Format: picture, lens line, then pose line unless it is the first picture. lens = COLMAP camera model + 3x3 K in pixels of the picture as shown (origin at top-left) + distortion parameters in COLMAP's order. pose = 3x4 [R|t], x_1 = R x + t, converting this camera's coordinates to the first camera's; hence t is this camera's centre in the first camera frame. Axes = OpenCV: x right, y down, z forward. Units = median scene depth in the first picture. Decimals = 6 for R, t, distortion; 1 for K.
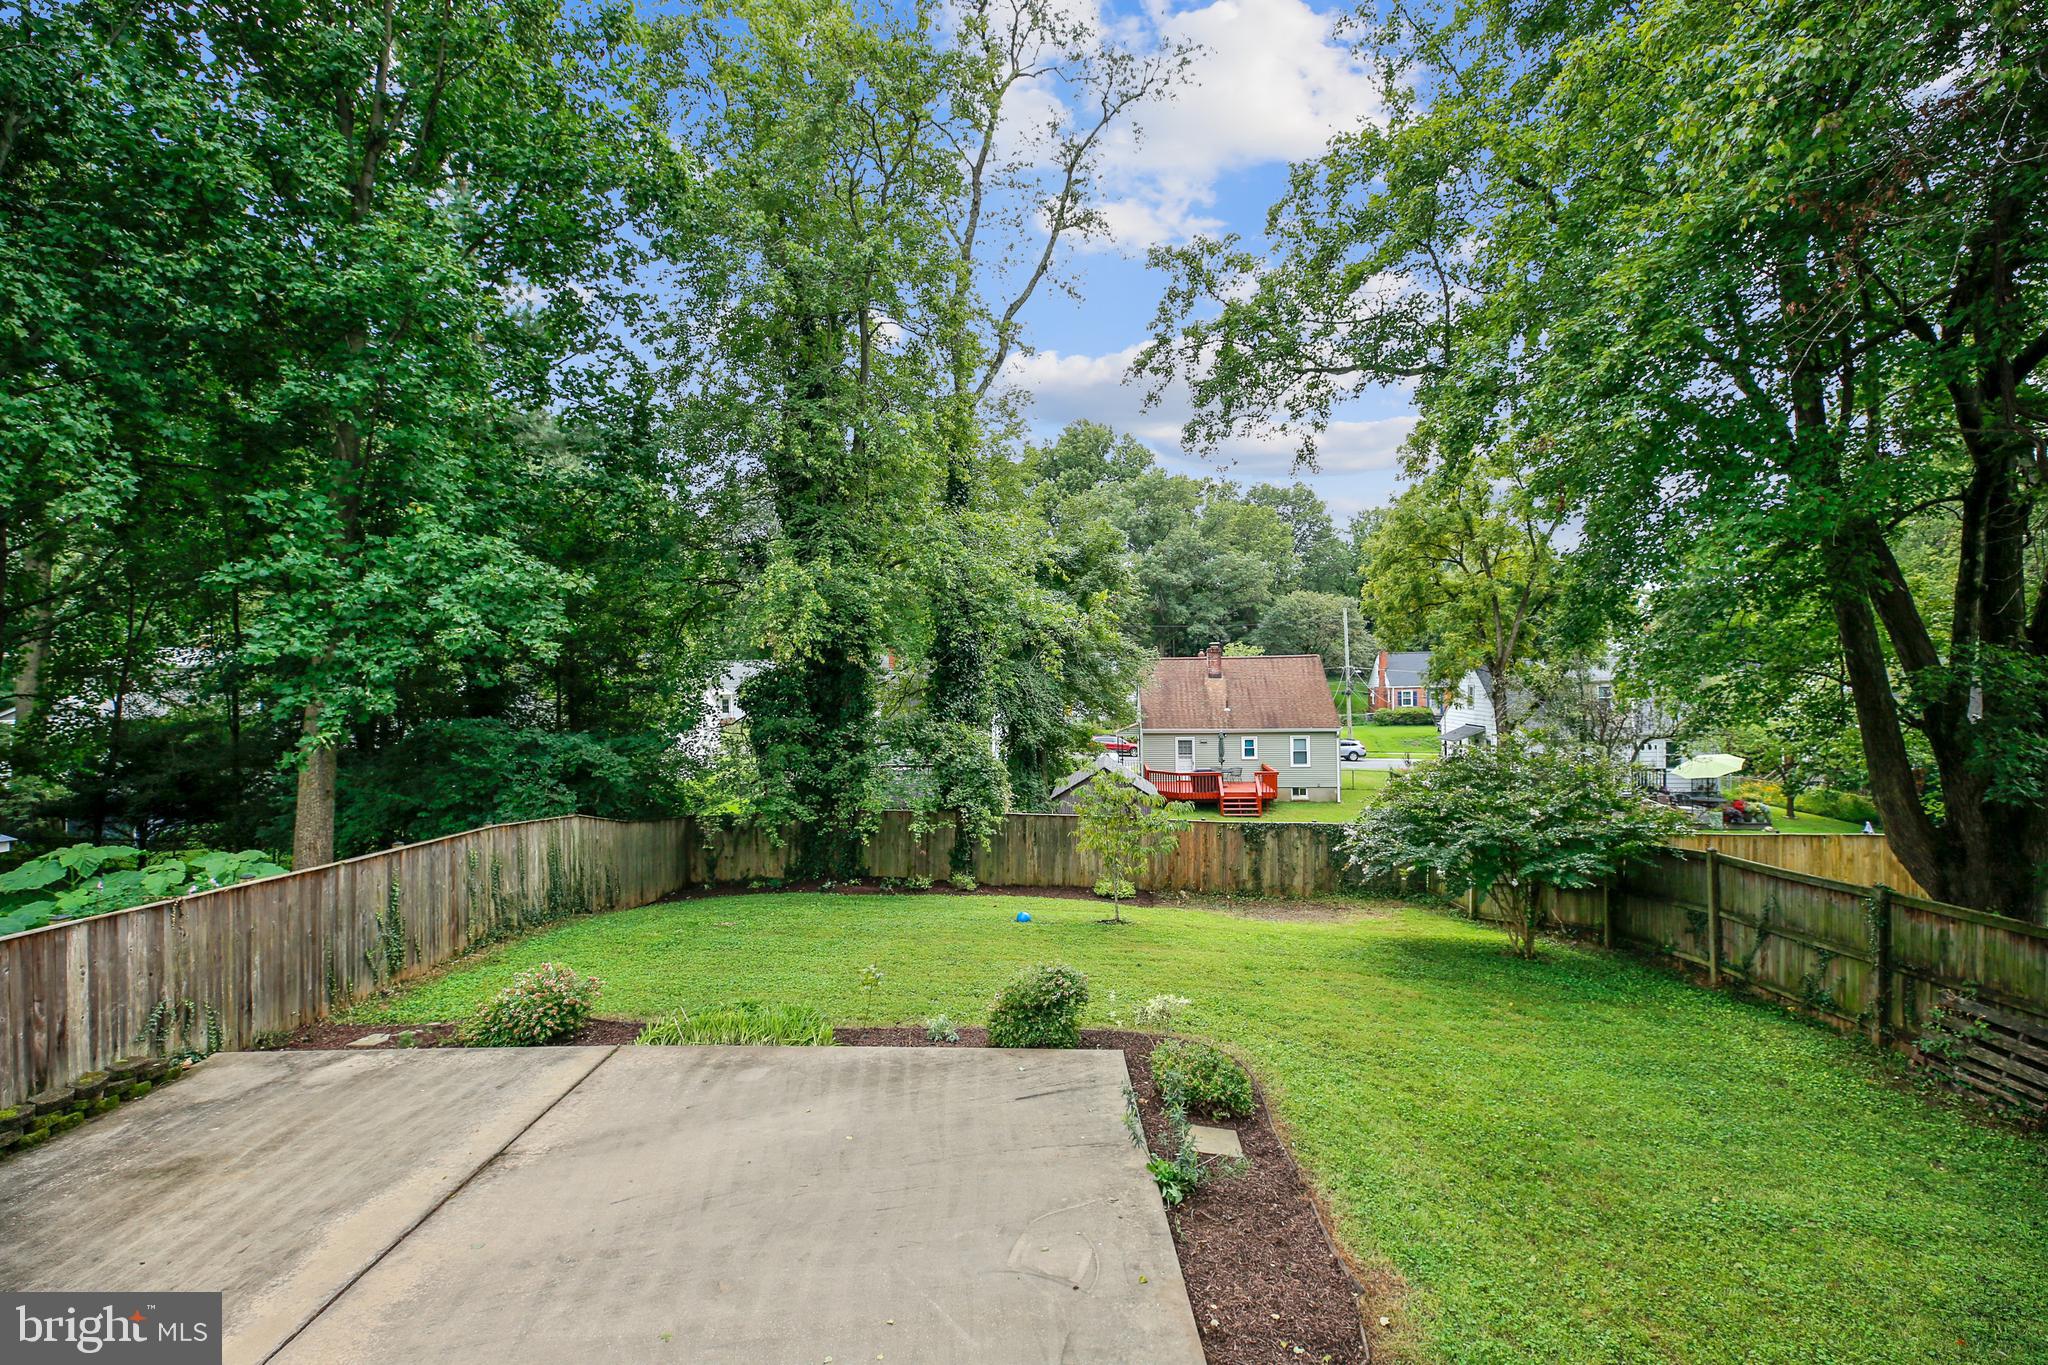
lens RADIAL K [[910.6, 0, 1033.4], [0, 910.6, 667.4], [0, 0, 1]] dist [0.020338, -0.009659]
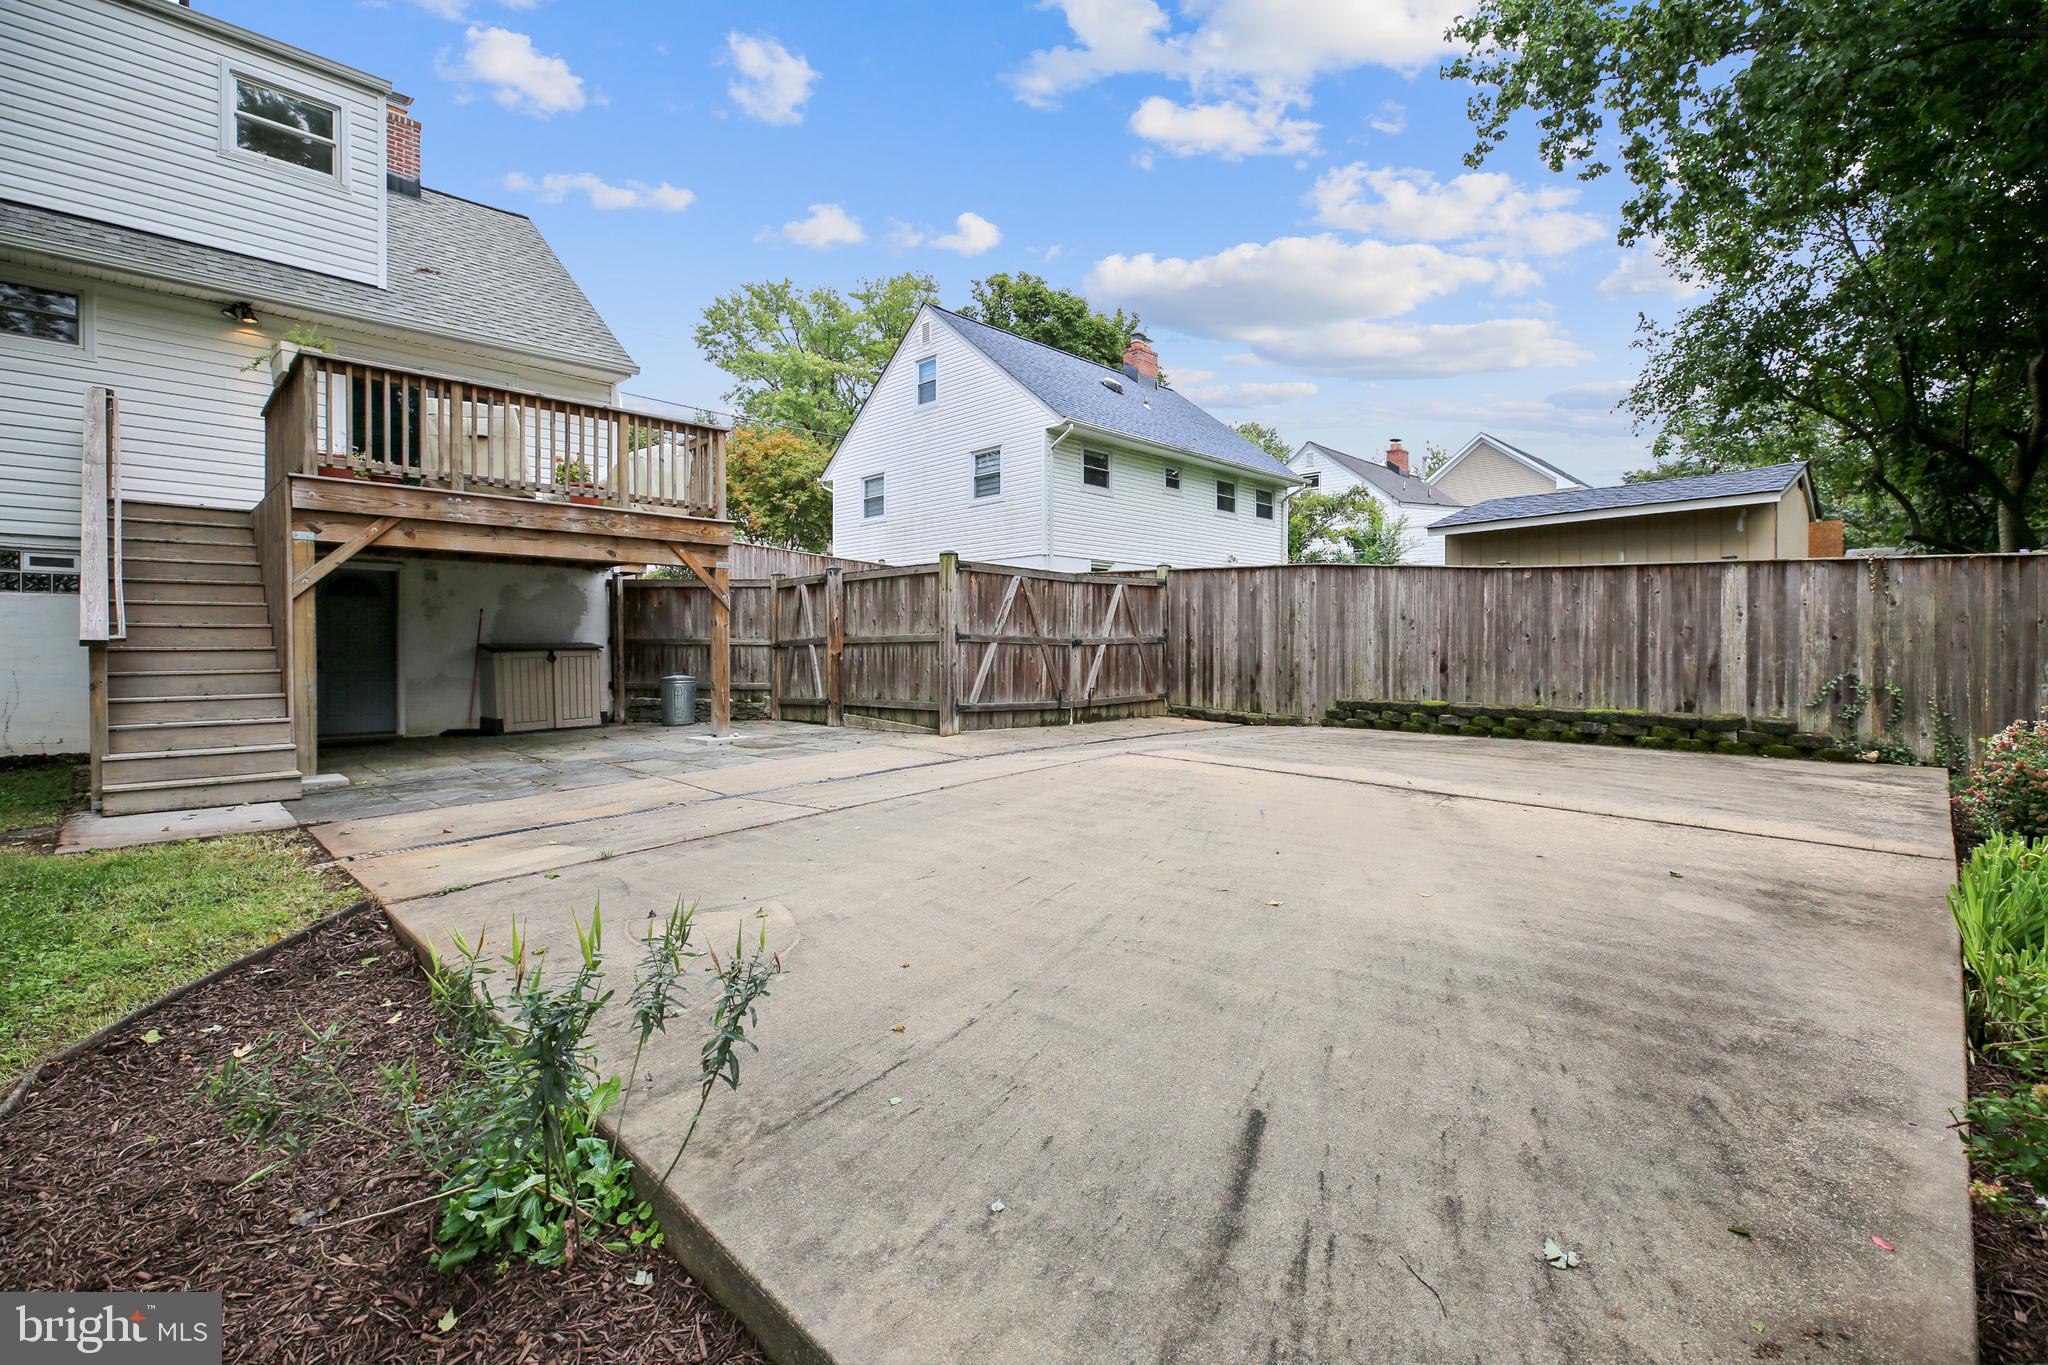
lens RADIAL K [[910.6, 0, 1029.2], [0, 910.6, 664.1], [0, 0, 1]] dist [0.020338, -0.009659]
pose [[-0.725874, 0.024281, -0.687399, 0.109001], [0.008880, 0.999624, 0.025932, 0.182617], [0.687771, 0.012719, -0.725817, 0.615668]]
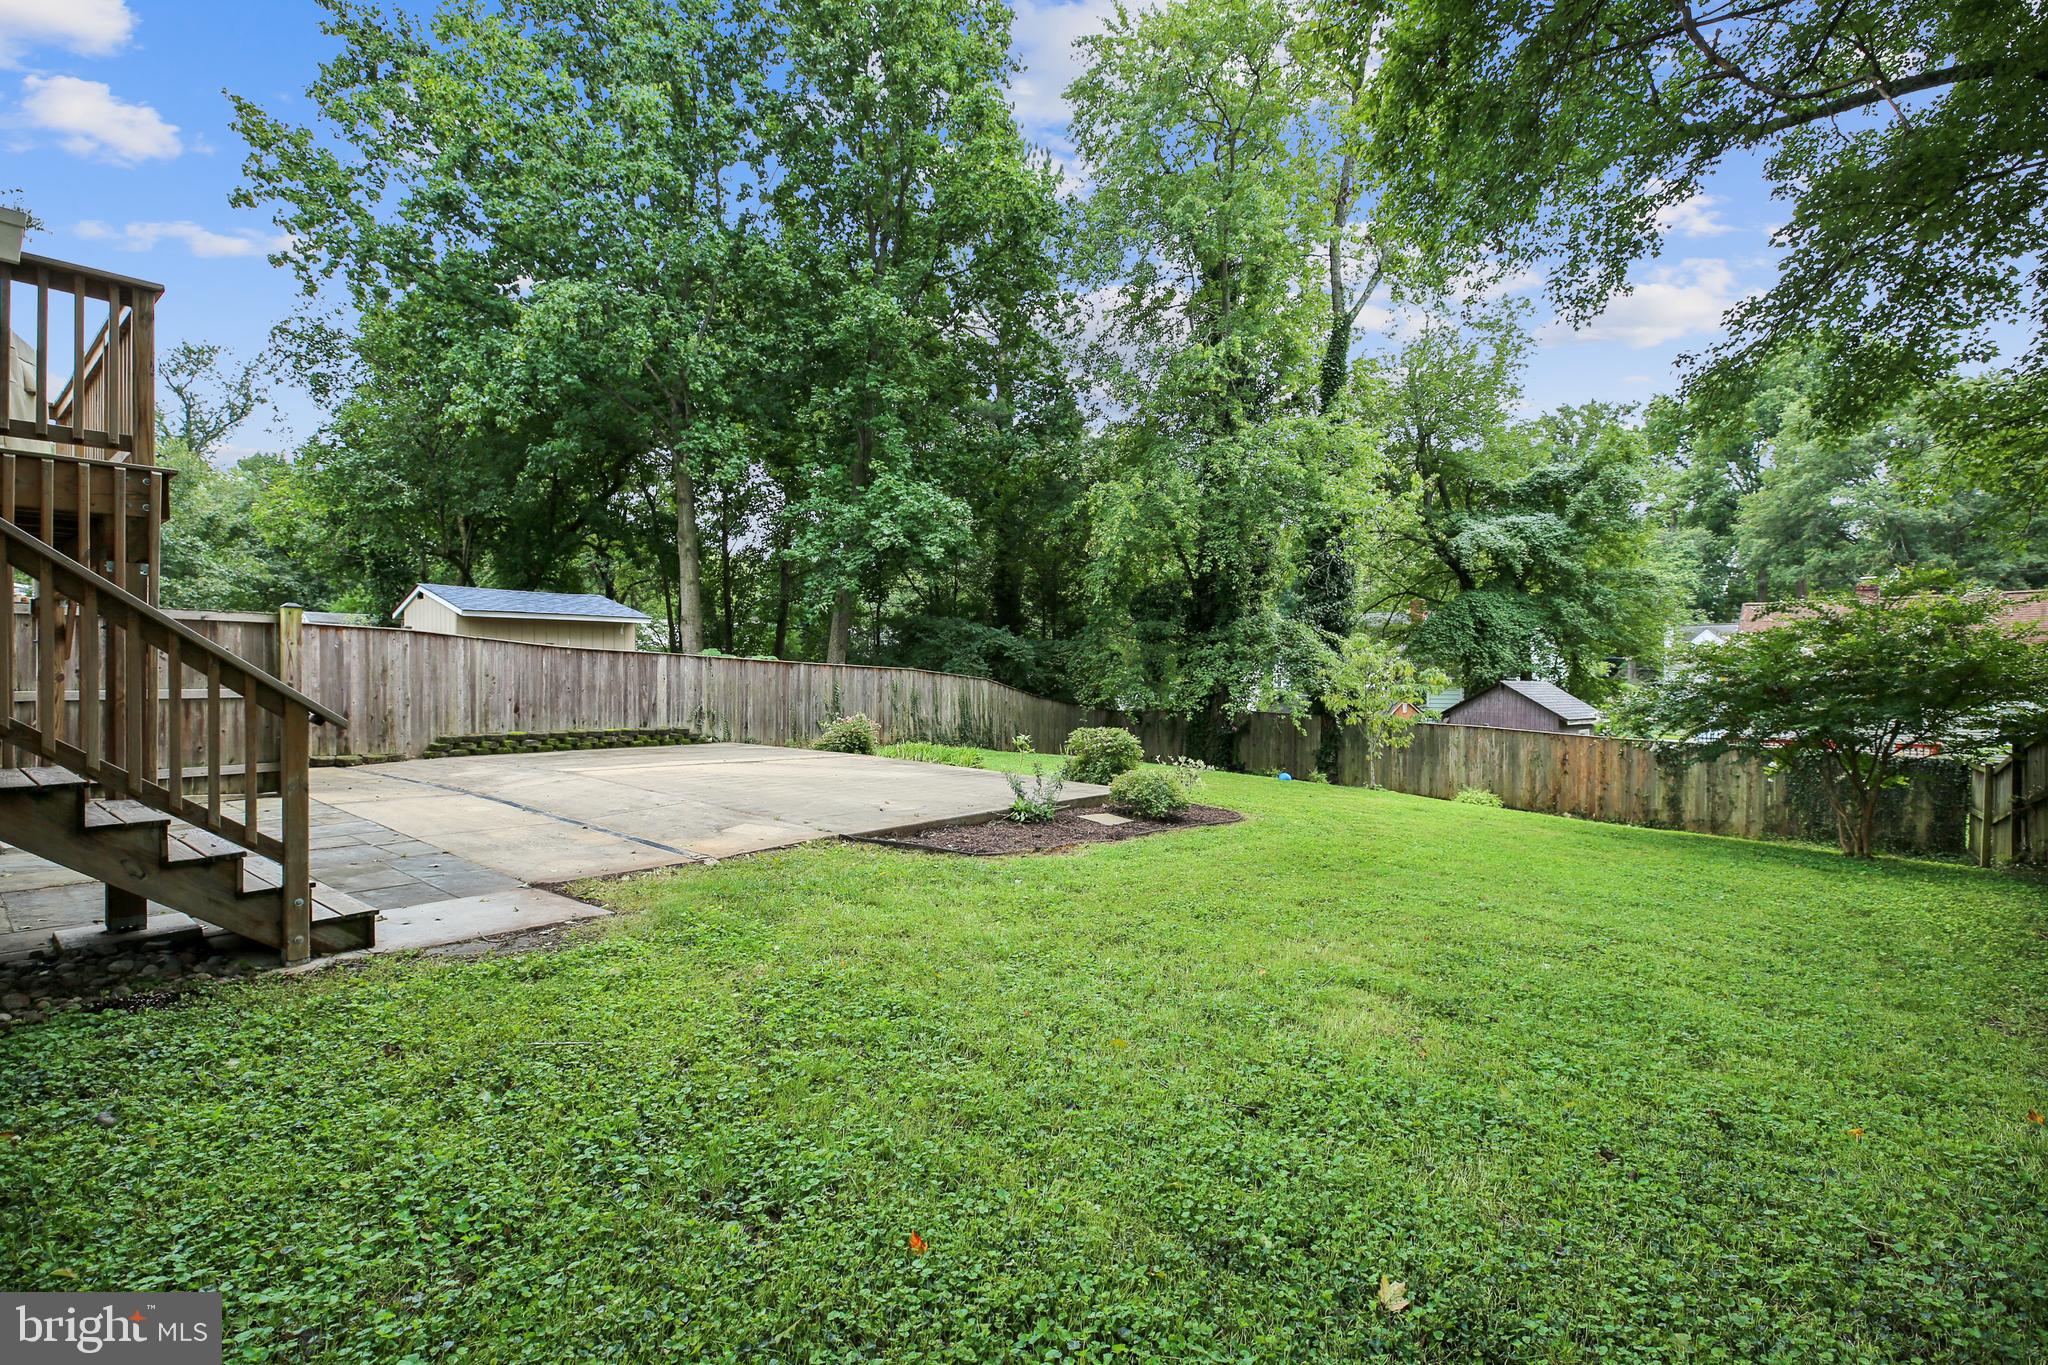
lens RADIAL K [[910.6, 0, 1036.7], [0, 910.6, 692.6], [0, 0, 1]] dist [0.020338, -0.009659]
pose [[0.761361, 0.015742, -0.648137, 0.490872], [-0.007249, 0.999849, 0.015770, 0.167859], [0.648287, -0.007308, 0.761361, -0.014038]]
